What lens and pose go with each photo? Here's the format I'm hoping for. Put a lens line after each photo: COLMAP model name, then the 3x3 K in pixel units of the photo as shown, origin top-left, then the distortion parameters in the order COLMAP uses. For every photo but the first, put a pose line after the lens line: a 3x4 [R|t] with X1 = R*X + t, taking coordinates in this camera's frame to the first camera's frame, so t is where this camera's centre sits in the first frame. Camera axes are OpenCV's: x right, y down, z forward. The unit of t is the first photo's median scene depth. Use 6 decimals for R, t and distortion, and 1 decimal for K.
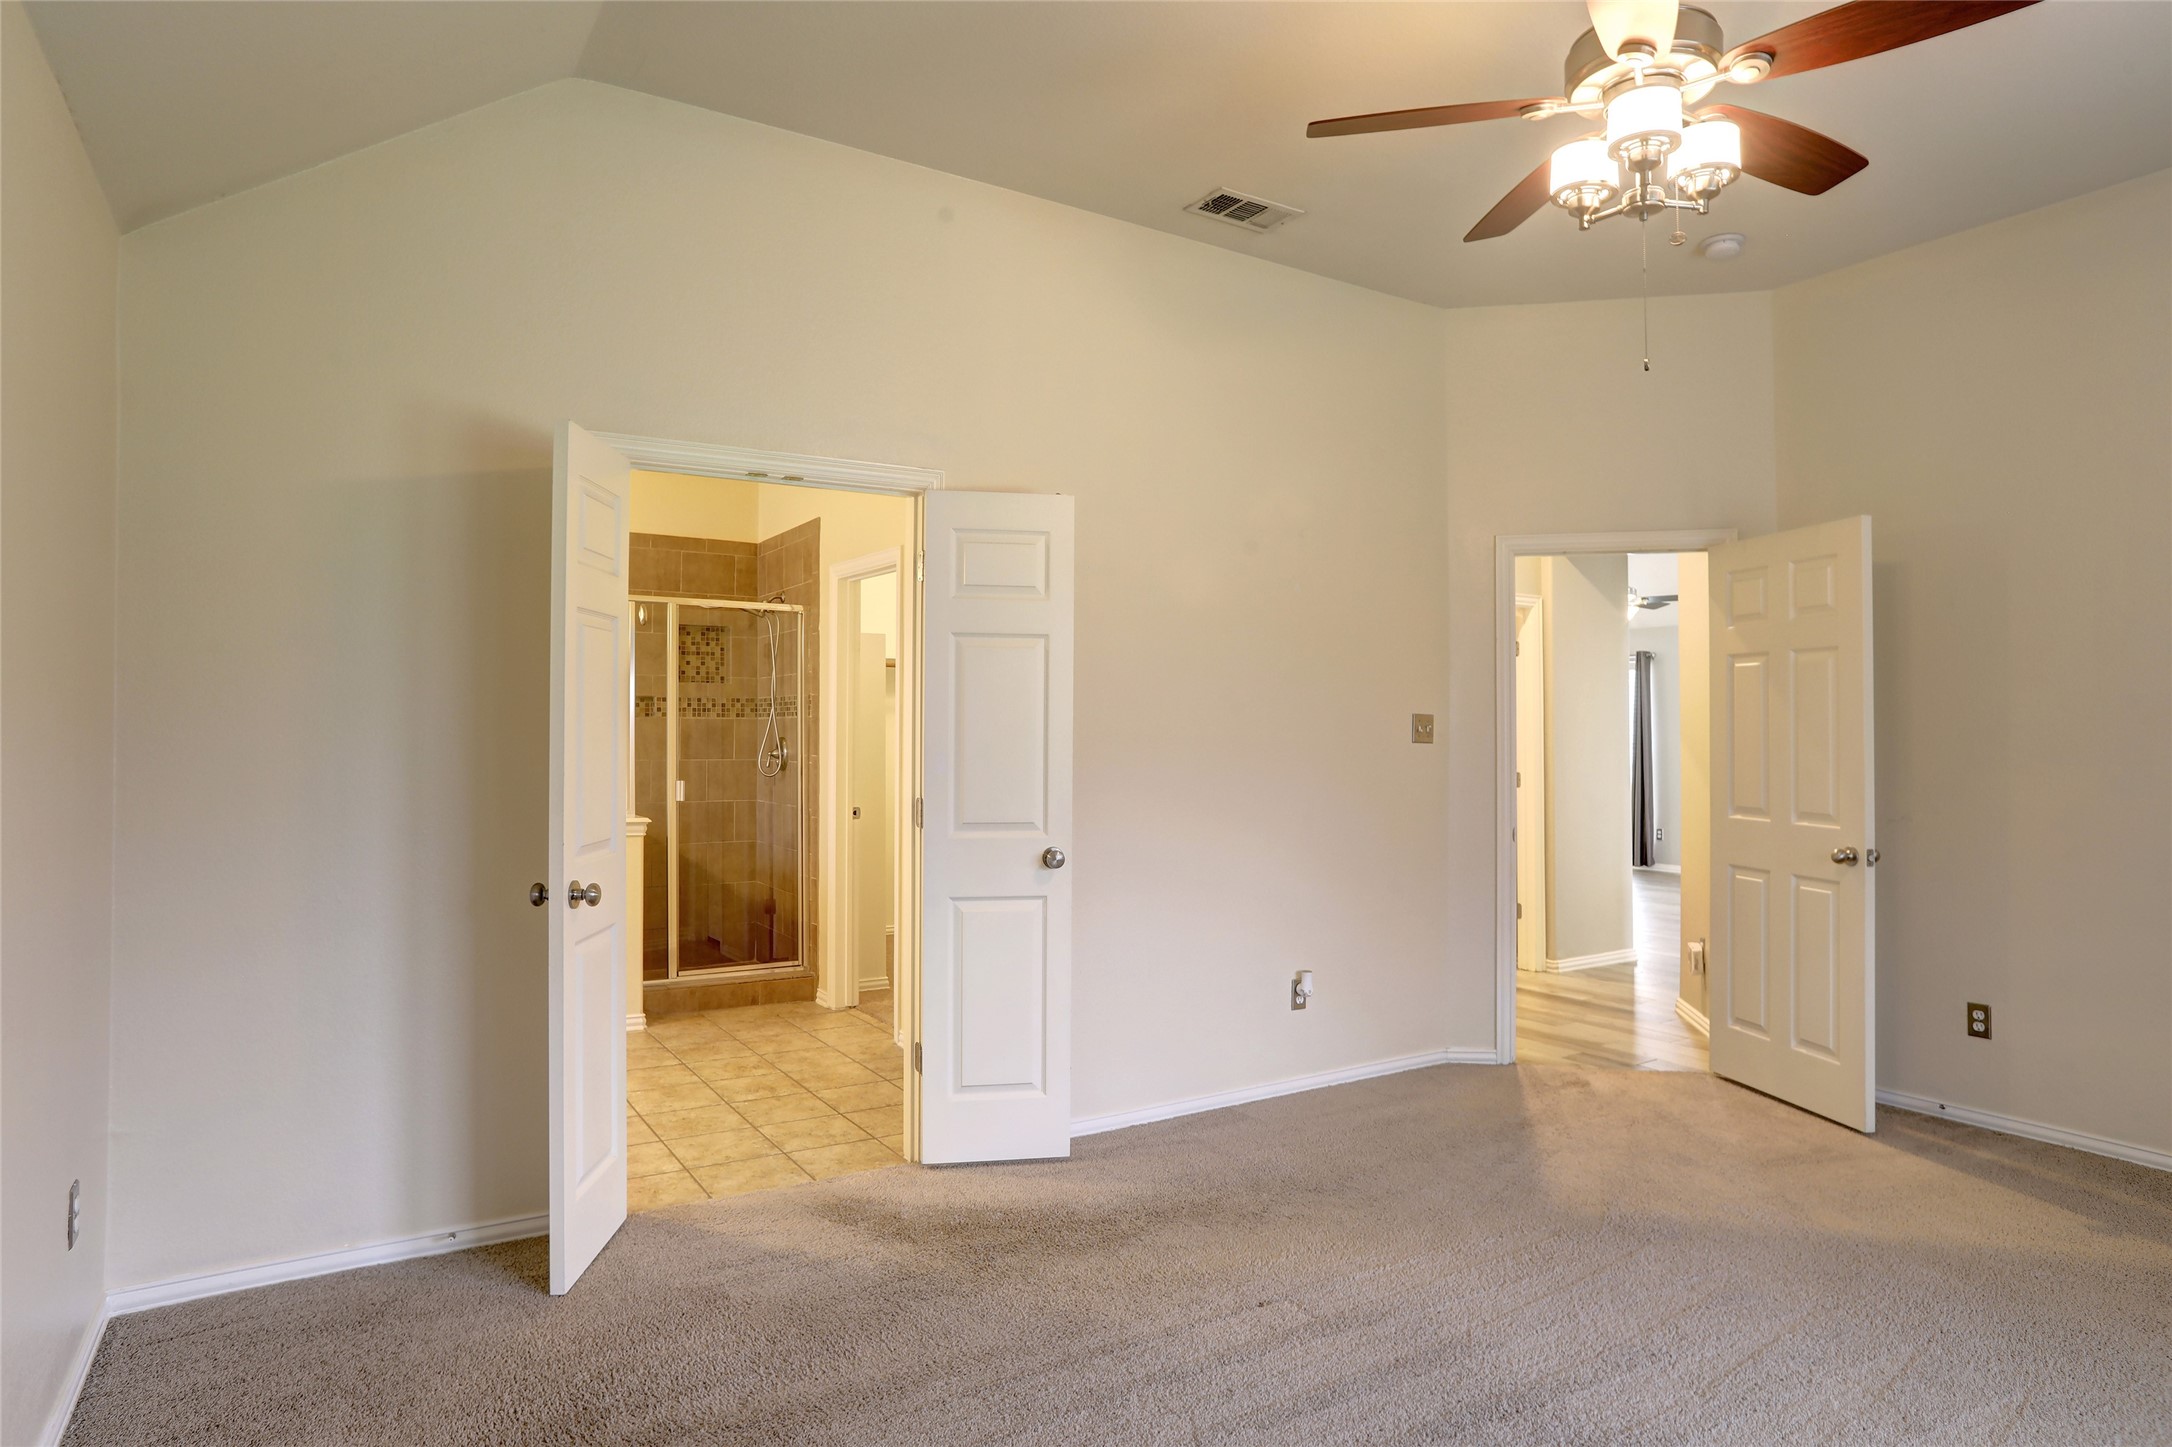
lens RADIAL K [[1259.0, 0, 1073.9], [0, 1259.0, 727.2], [0, 0, 1]] dist [-0.060314, 0.043382]
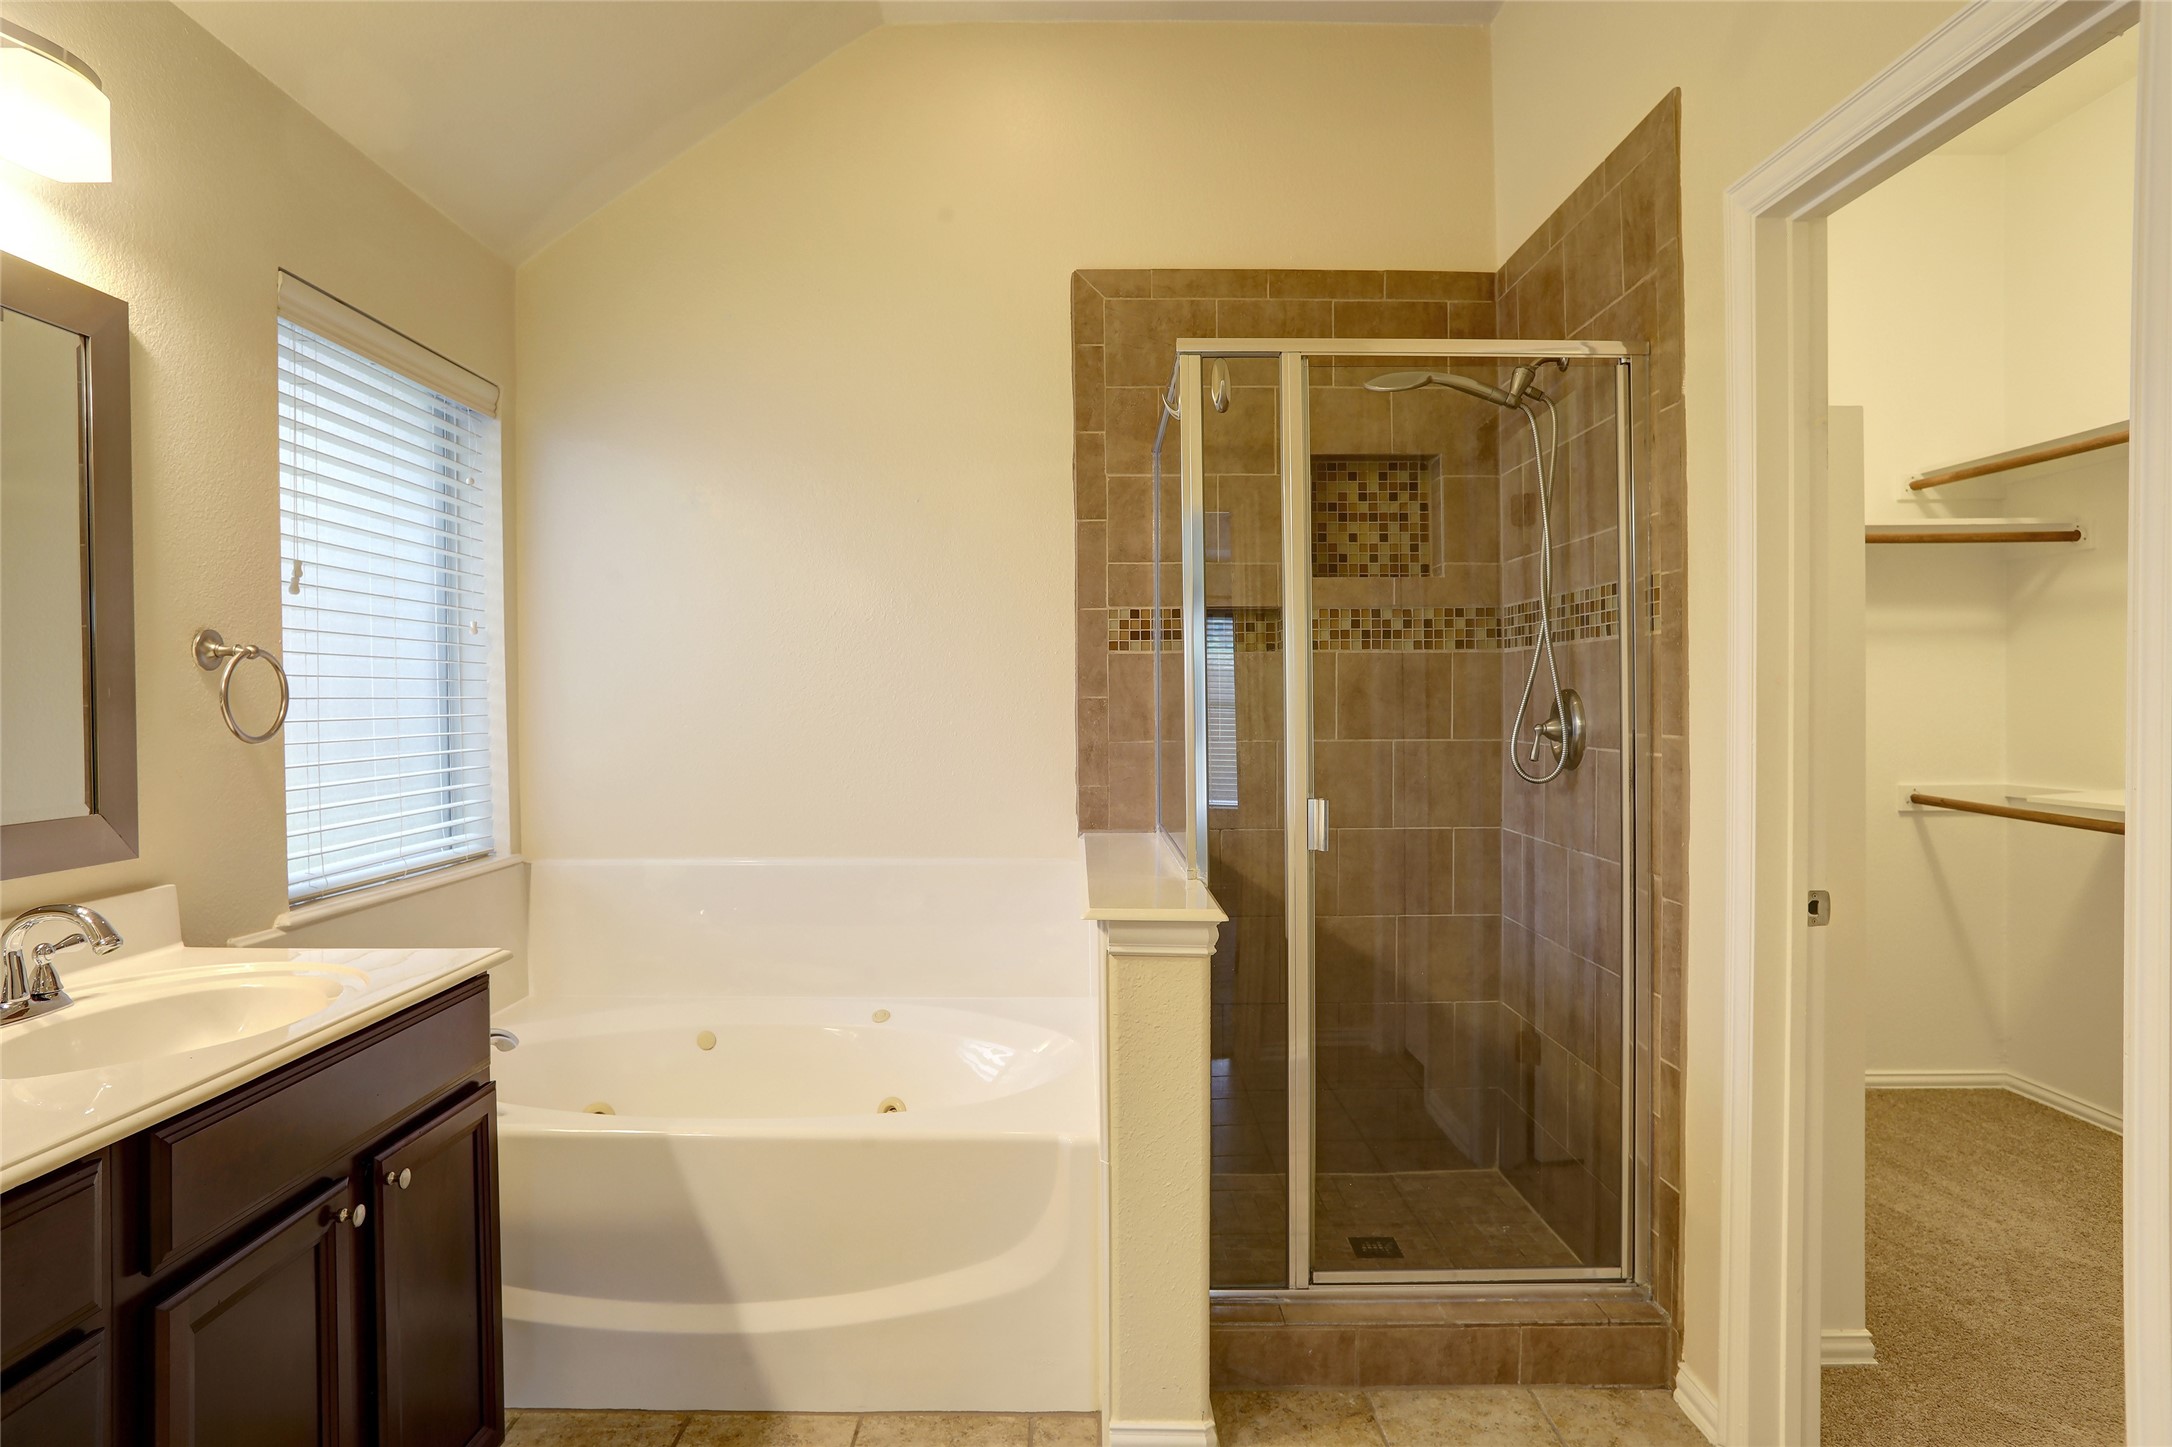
lens RADIAL K [[1259.0, 0, 1066.0], [0, 1259.0, 711.8], [0, 0, 1]] dist [-0.060314, 0.043382]
pose [[0.848056, -0.002193, -0.529903, -0.153404], [0.012940, 0.999779, 0.016572, 0.006343], [0.529749, -0.020911, 0.847896, 0.556520]]
